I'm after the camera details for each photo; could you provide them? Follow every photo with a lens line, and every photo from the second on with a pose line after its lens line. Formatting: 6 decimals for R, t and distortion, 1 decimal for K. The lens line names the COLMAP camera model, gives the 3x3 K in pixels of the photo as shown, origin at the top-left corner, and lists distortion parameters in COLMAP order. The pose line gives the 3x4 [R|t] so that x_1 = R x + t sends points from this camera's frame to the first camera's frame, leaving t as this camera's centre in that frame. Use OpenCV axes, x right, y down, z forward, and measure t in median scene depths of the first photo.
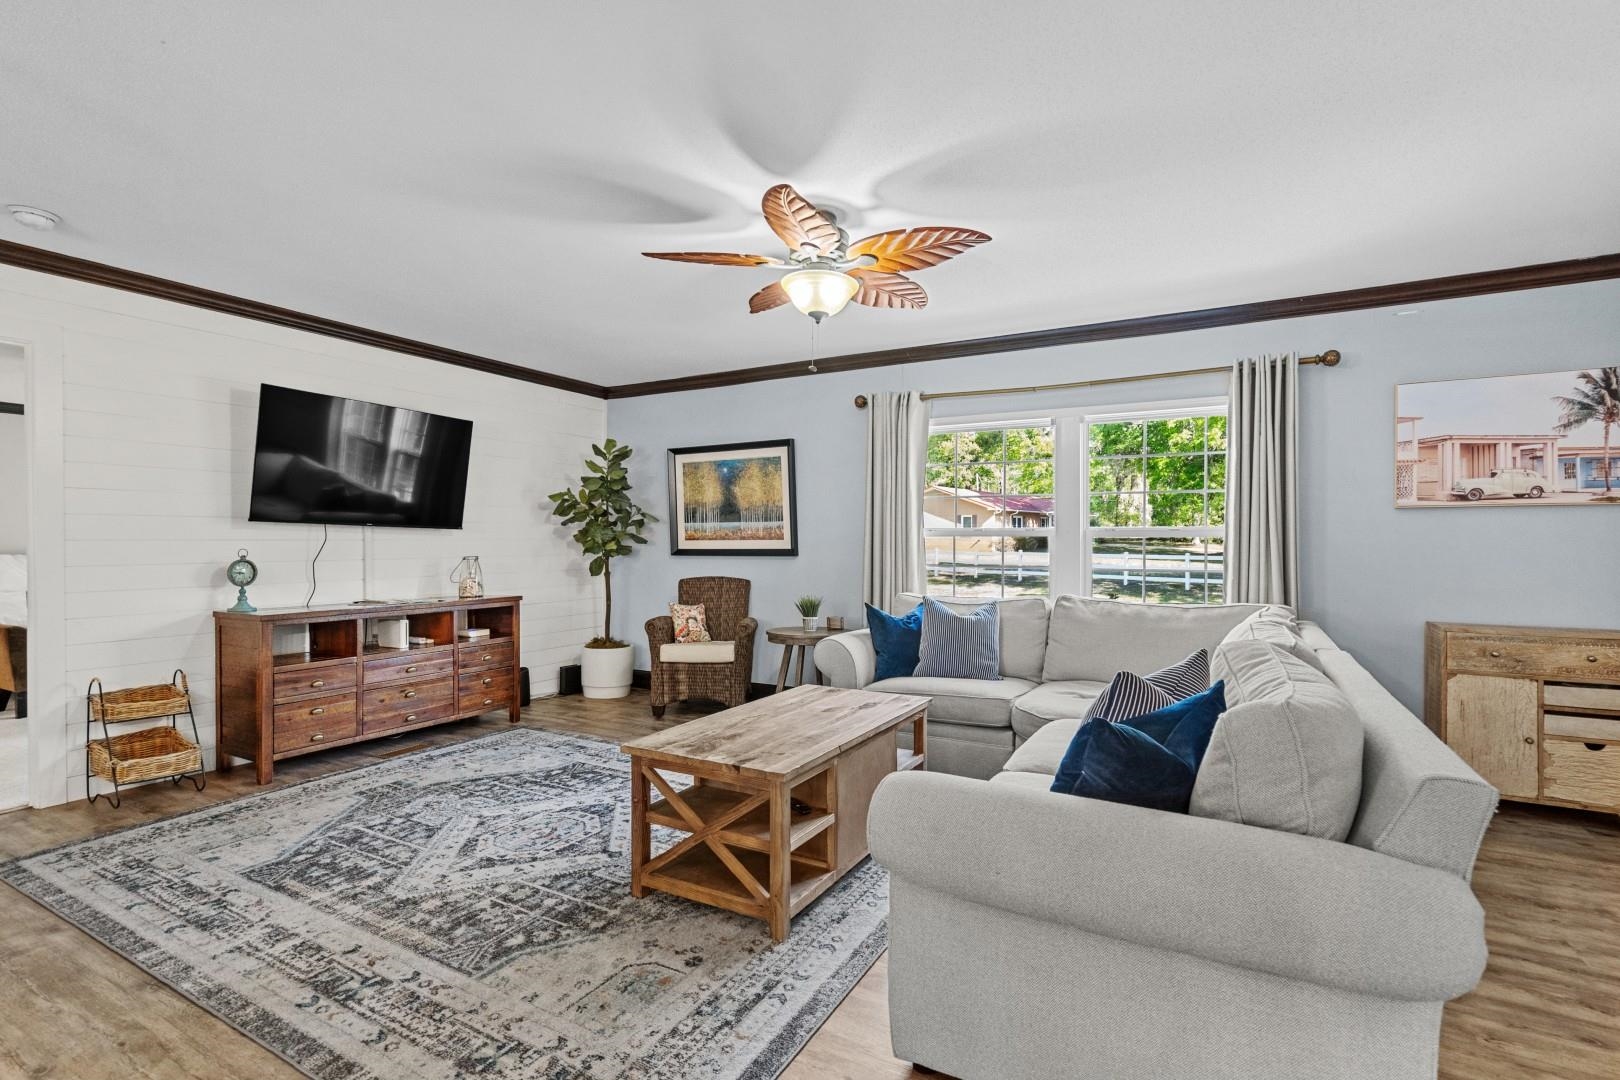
lens RADIAL K [[741.9, 0, 806.7], [0, 741.9, 551.7], [0, 0, 1]] dist [-0.005575, 0.001601]
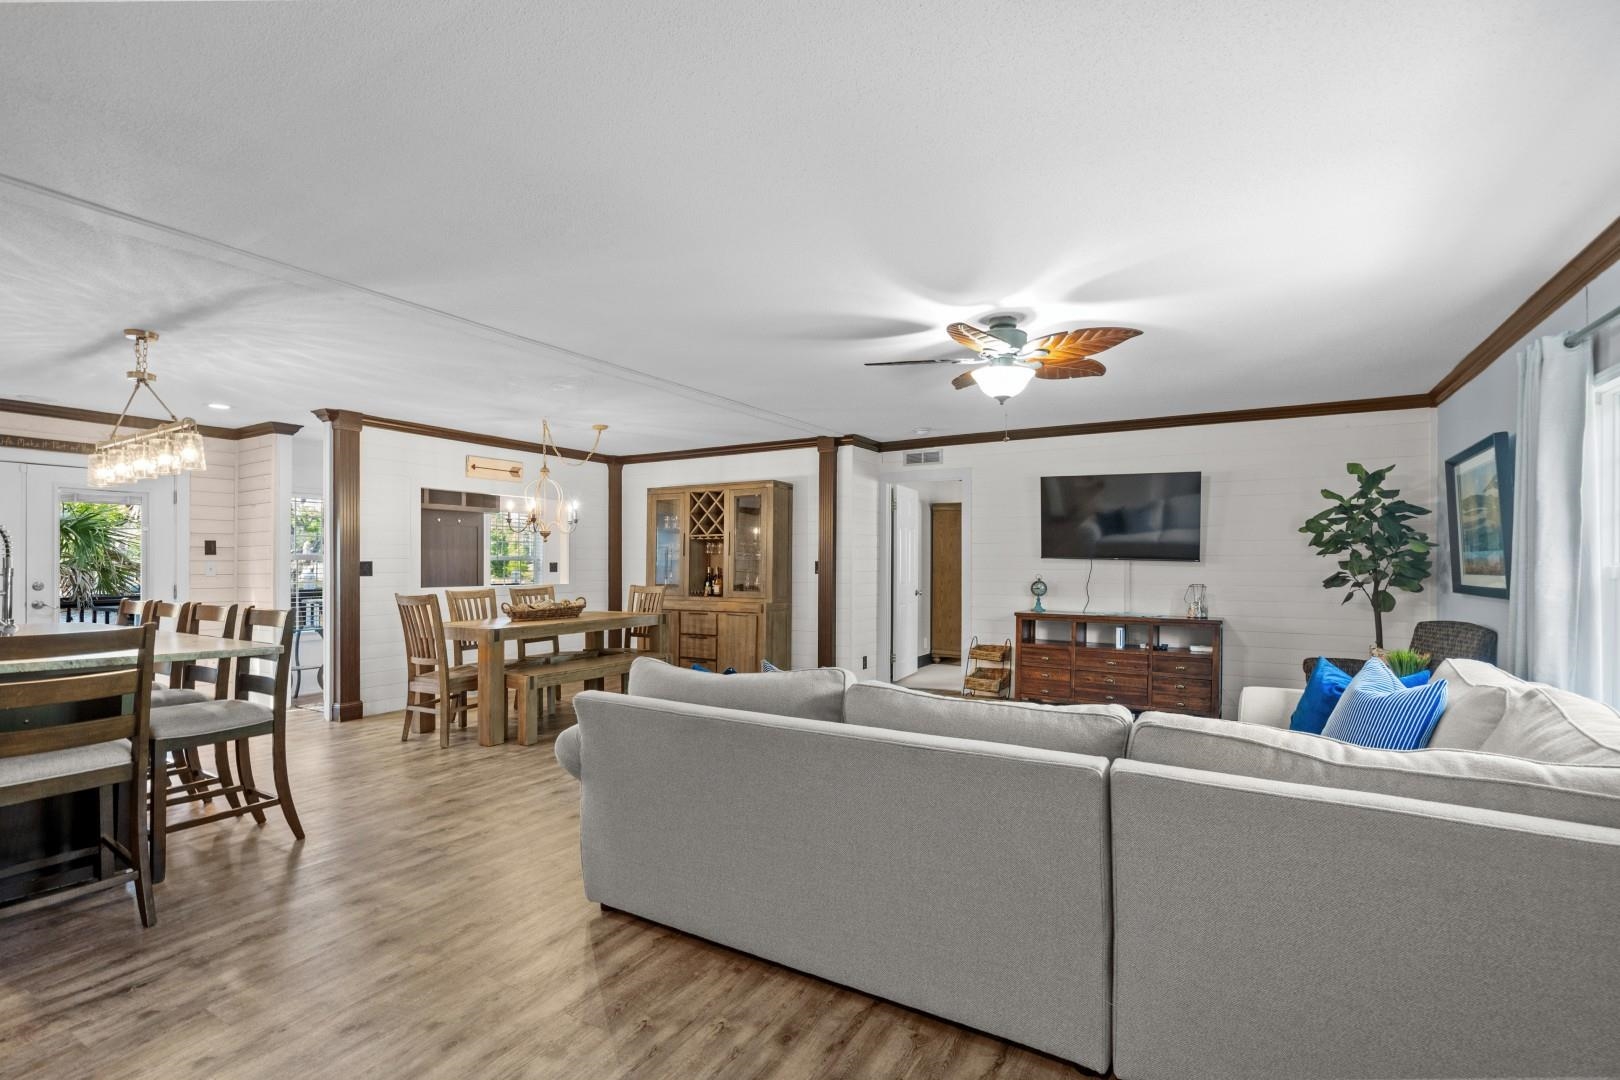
lens RADIAL K [[741.9, 0, 824.8], [0, 741.9, 562.6], [0, 0, 1]] dist [-0.005575, 0.001601]
pose [[-0.013716, 0.005062, -0.999893, 1.002062], [-0.019532, 0.999795, 0.005329, -0.030244], [0.999715, 0.019603, -0.013614, 0.564301]]
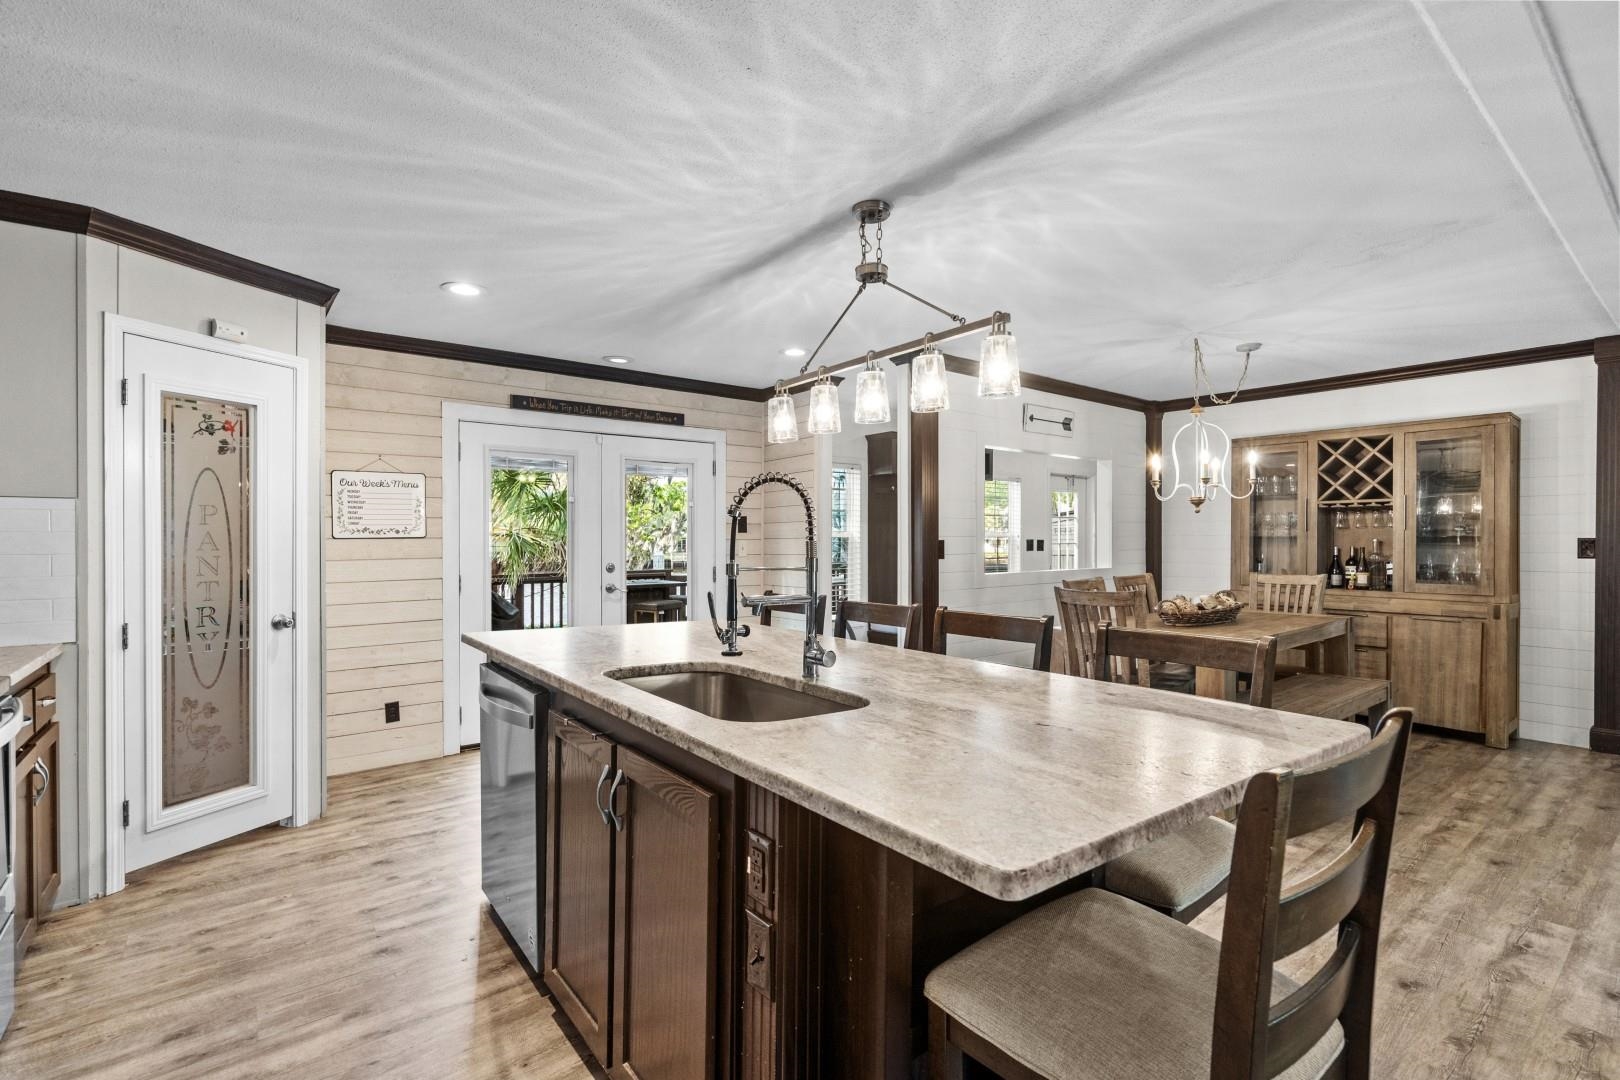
lens RADIAL K [[741.9, 0, 819.5], [0, 741.9, 541.4], [0, 0, 1]] dist [-0.005575, 0.001601]
pose [[-0.371436, 0.010103, -0.928404, 0.659081], [-0.014065, 0.999765, 0.016507, -0.020988], [0.928352, 0.019189, -0.371207, -0.183185]]
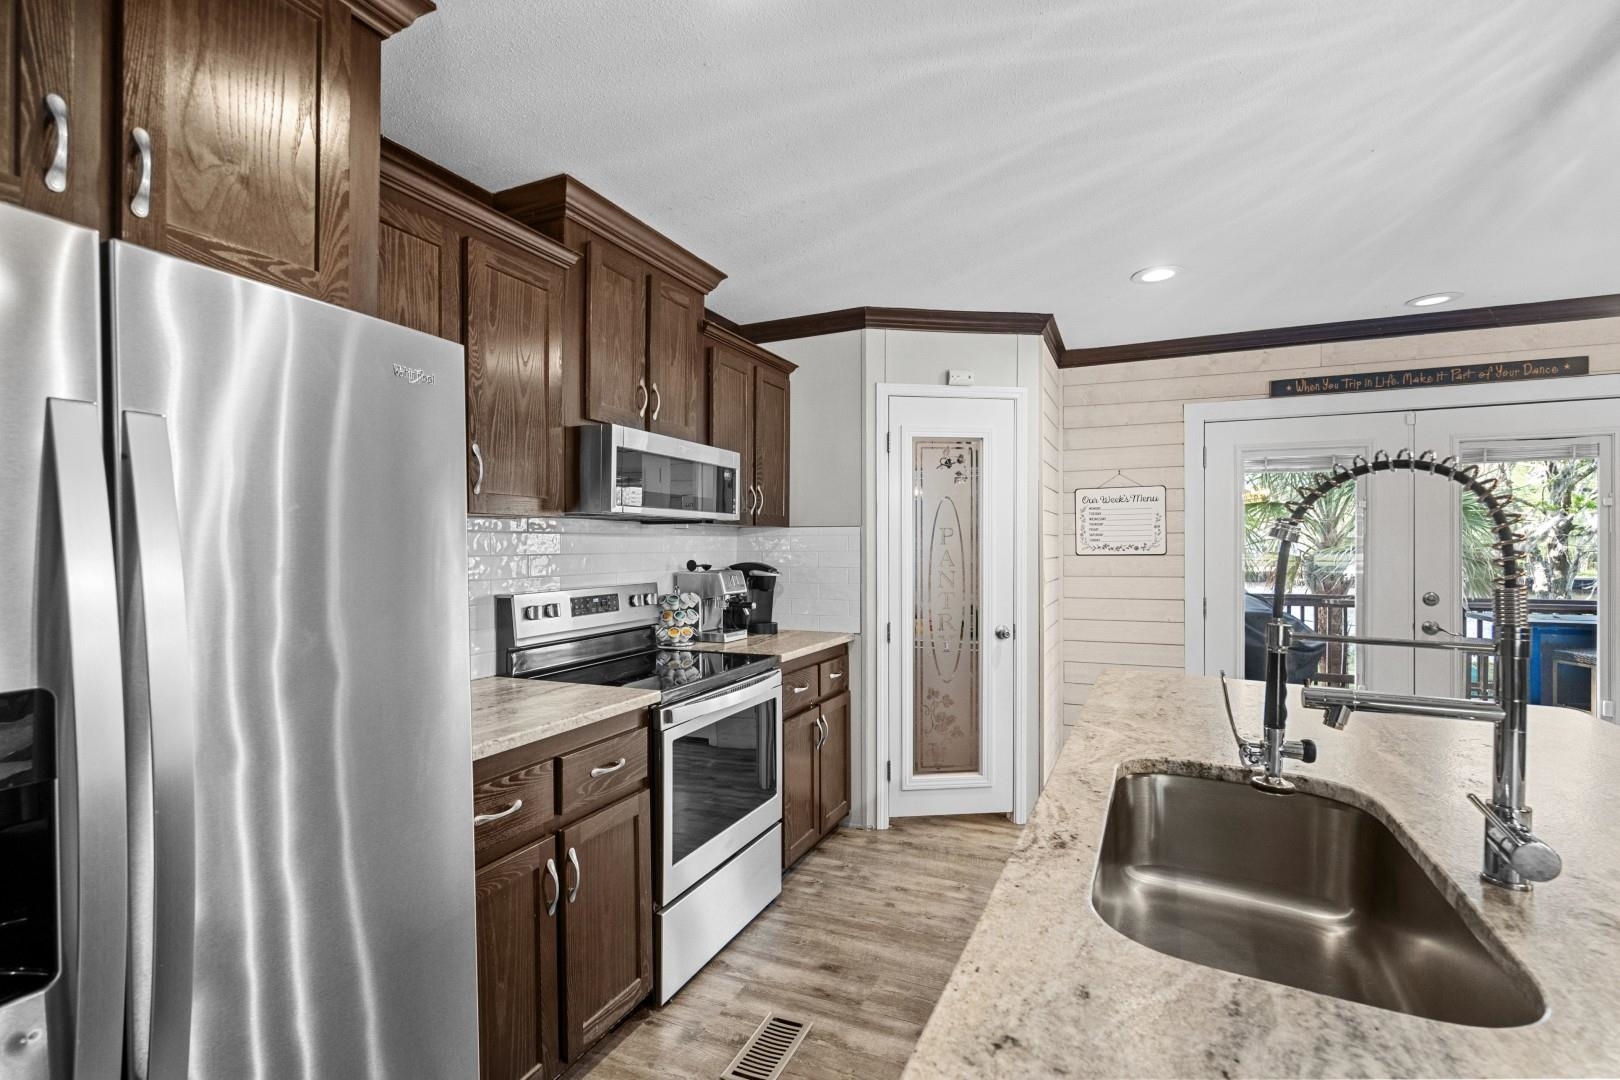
lens RADIAL K [[741.9, 0, 807.4], [0, 741.9, 548.6], [0, 0, 1]] dist [-0.005575, 0.001601]
pose [[-0.996352, 0.004654, -0.085210, 0.415031], [0.002921, 0.999787, 0.020455, -0.031351], [0.085287, 0.020131, -0.996153, -0.163524]]
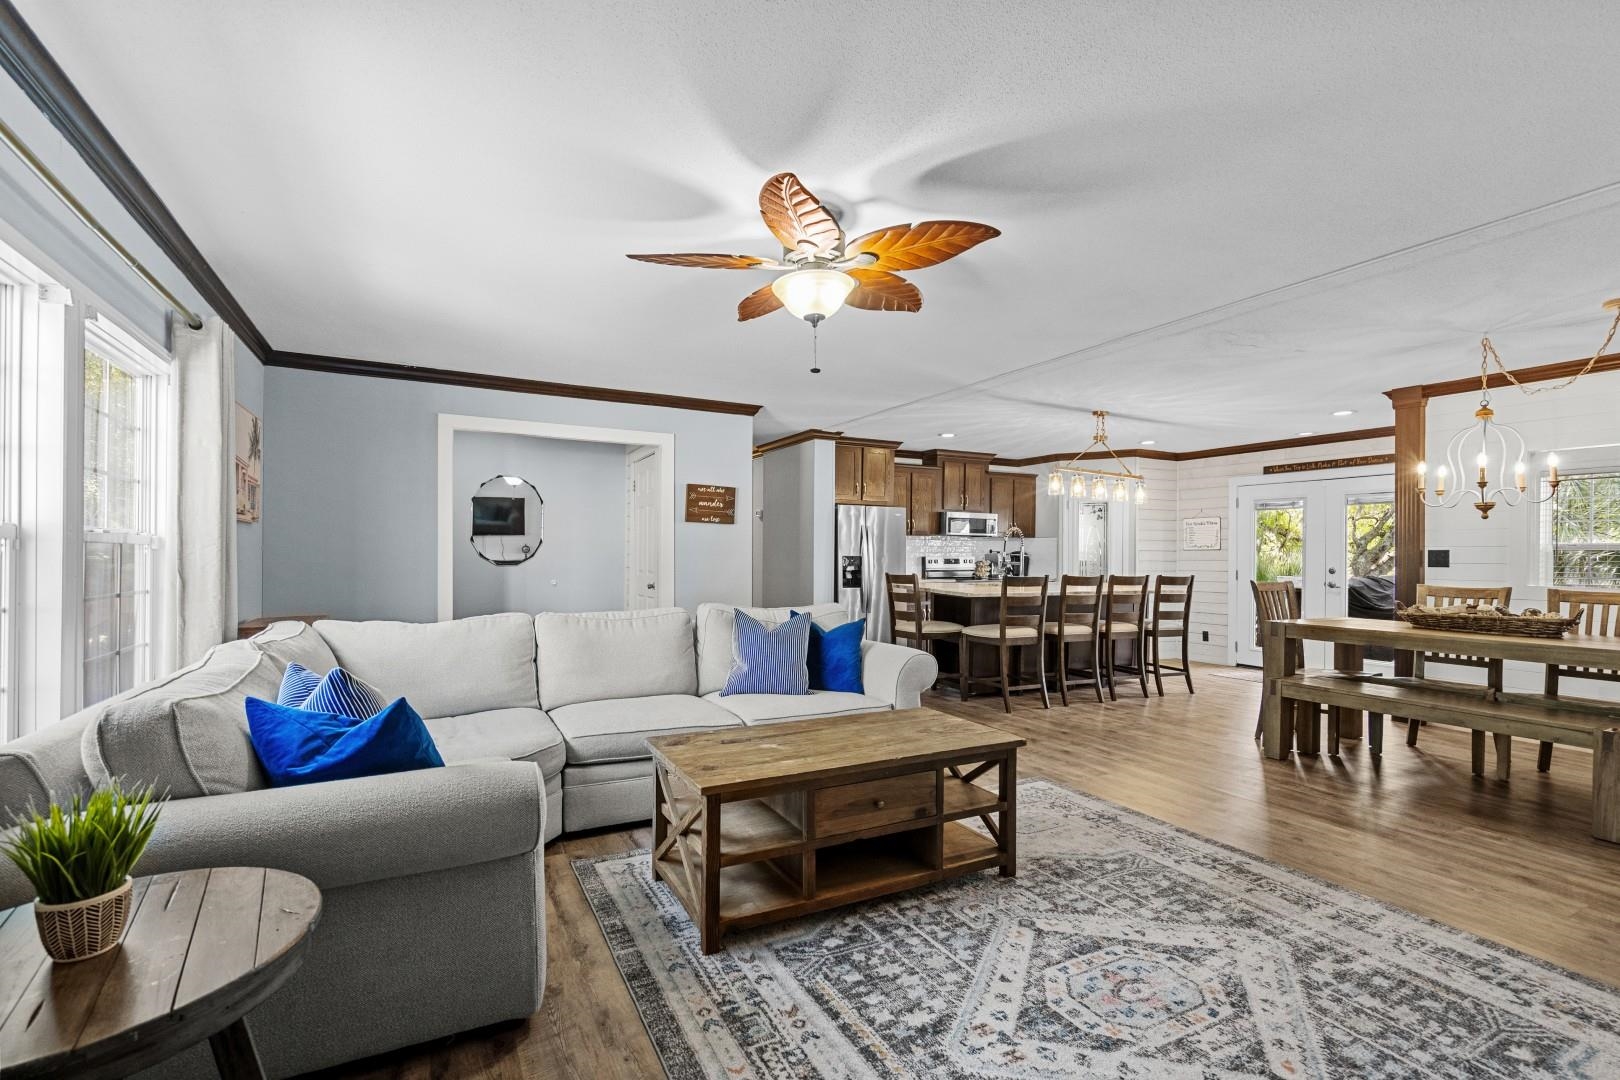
lens RADIAL K [[741.9, 0, 808.6], [0, 741.9, 551.6], [0, 0, 1]] dist [-0.005575, 0.001601]
pose [[-0.836291, -0.001520, 0.548283, -0.392361], [0.004153, 0.999950, 0.009106, -0.019045], [-0.548270, 0.009892, -0.836243, 1.407560]]
